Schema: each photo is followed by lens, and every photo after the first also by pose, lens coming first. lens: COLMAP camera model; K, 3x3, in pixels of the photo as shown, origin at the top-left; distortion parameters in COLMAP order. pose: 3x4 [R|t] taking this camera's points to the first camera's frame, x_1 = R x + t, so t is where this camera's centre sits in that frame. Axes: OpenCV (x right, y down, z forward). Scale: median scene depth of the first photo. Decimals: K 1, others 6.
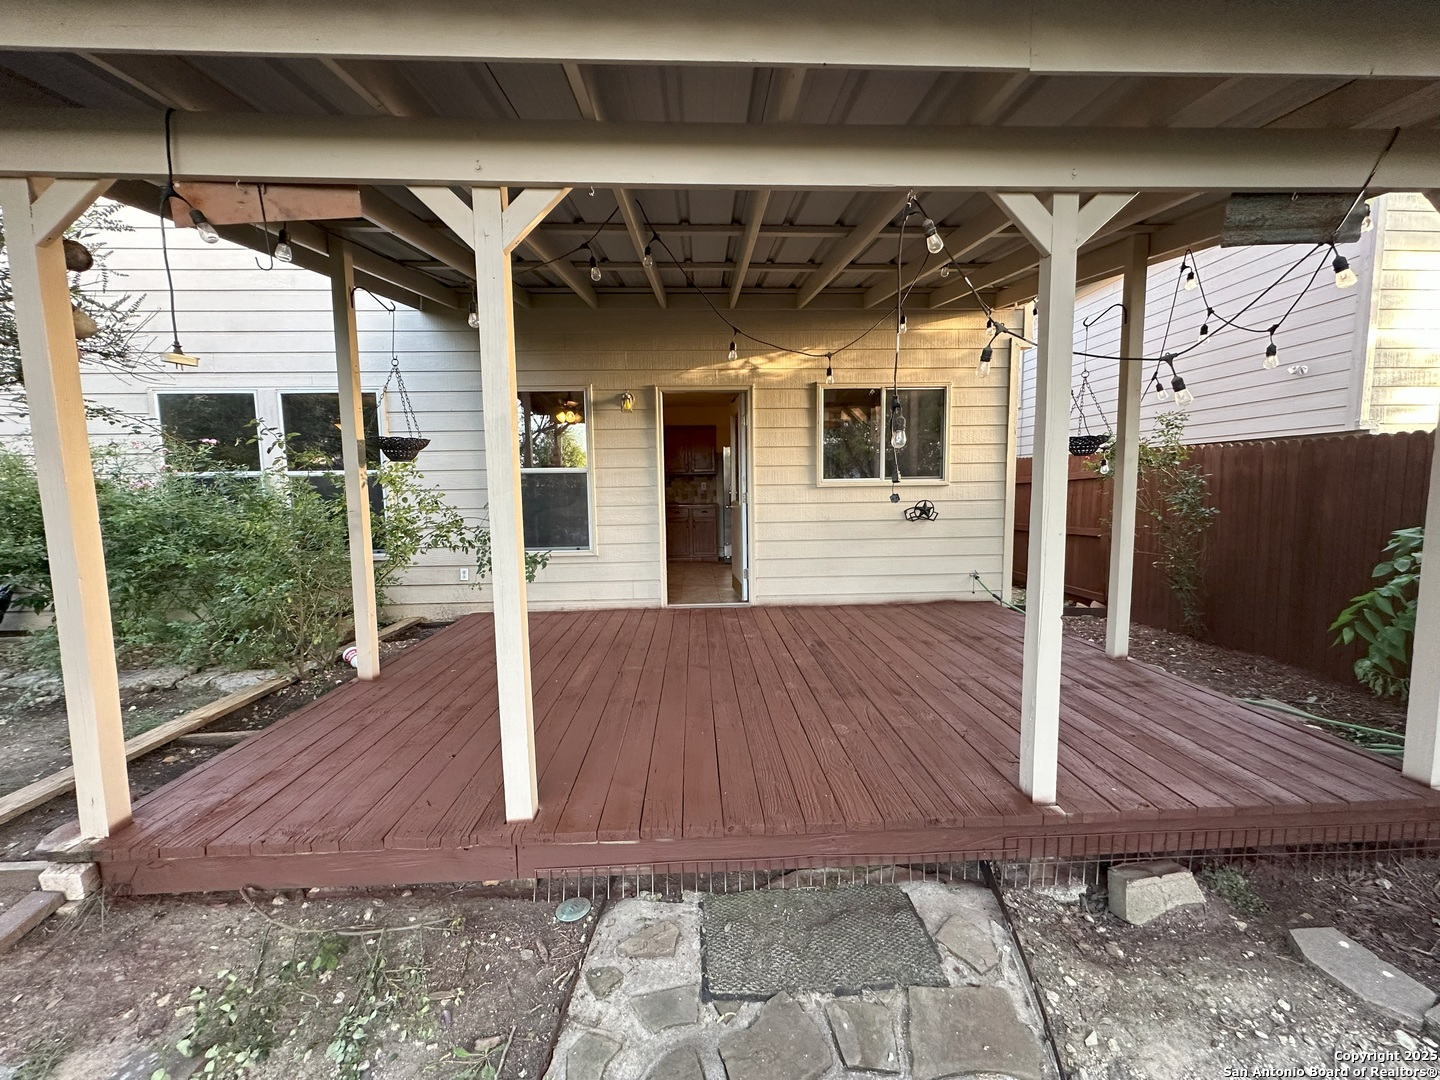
lens RADIAL K [[582.0, 0, 720.0], [0, 582.0, 540.0], [0, 0, 1]] dist [-0.000253, 0.000186]
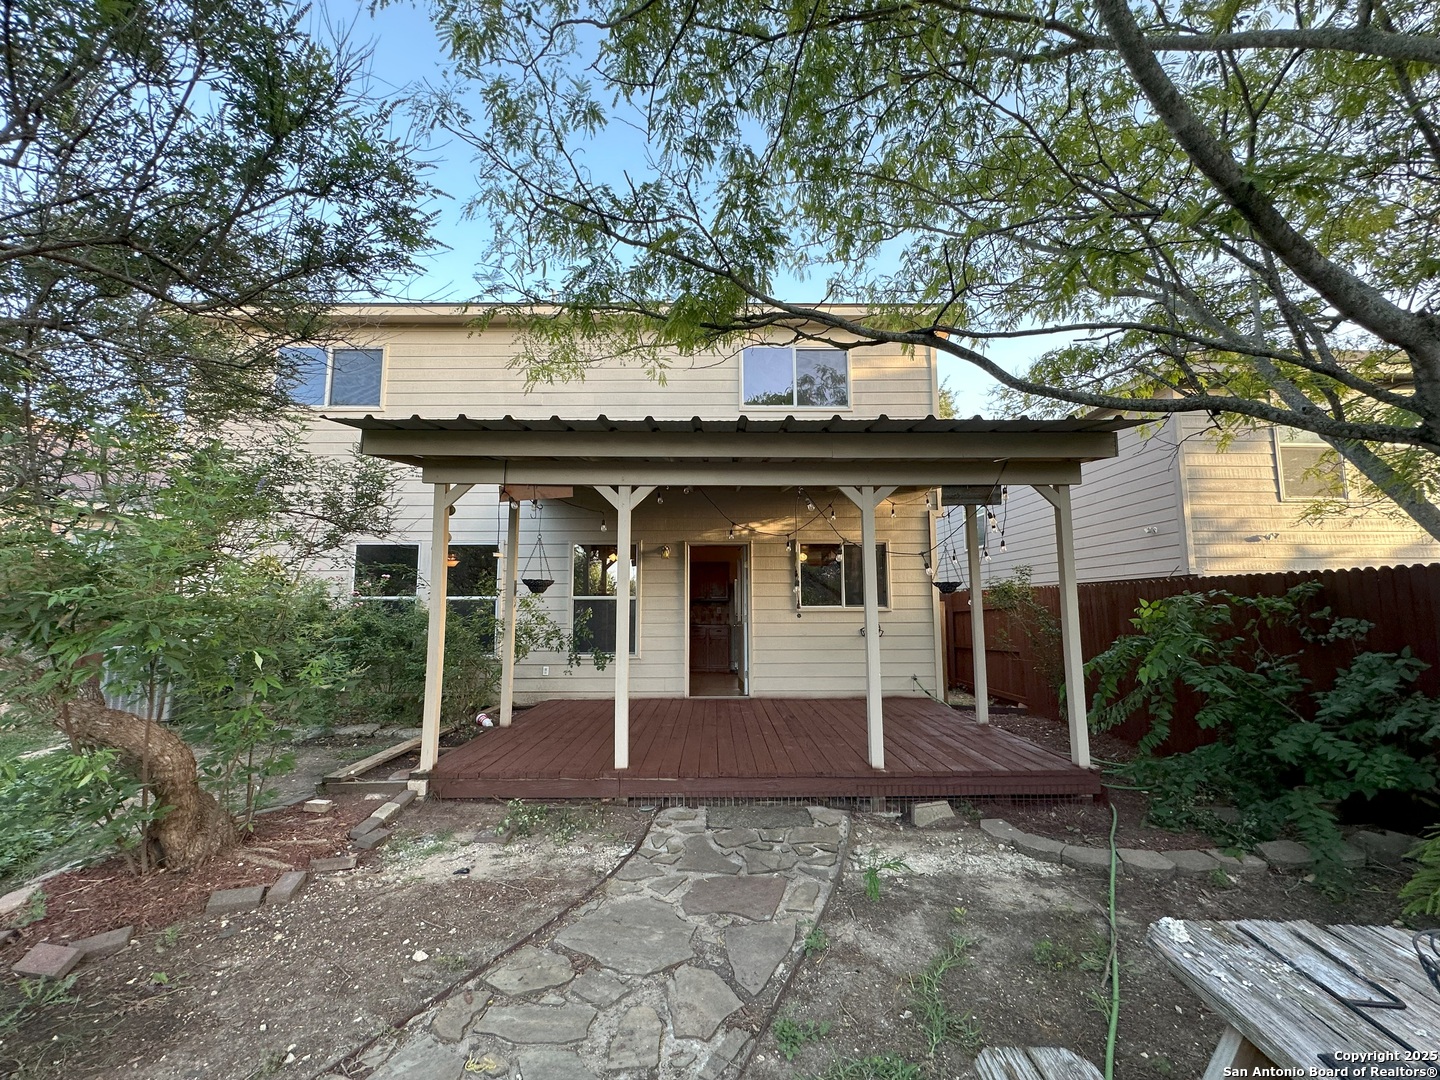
lens RADIAL K [[582.0, 0, 720.0], [0, 582.0, 540.0], [0, 0, 1]] dist [-0.000253, 0.000186]
pose [[0.999407, 0.007449, -0.033616, 0.030072], [-0.014395, 0.977297, -0.211385, 0.046786], [0.031278, 0.211744, 0.976825, -0.484002]]
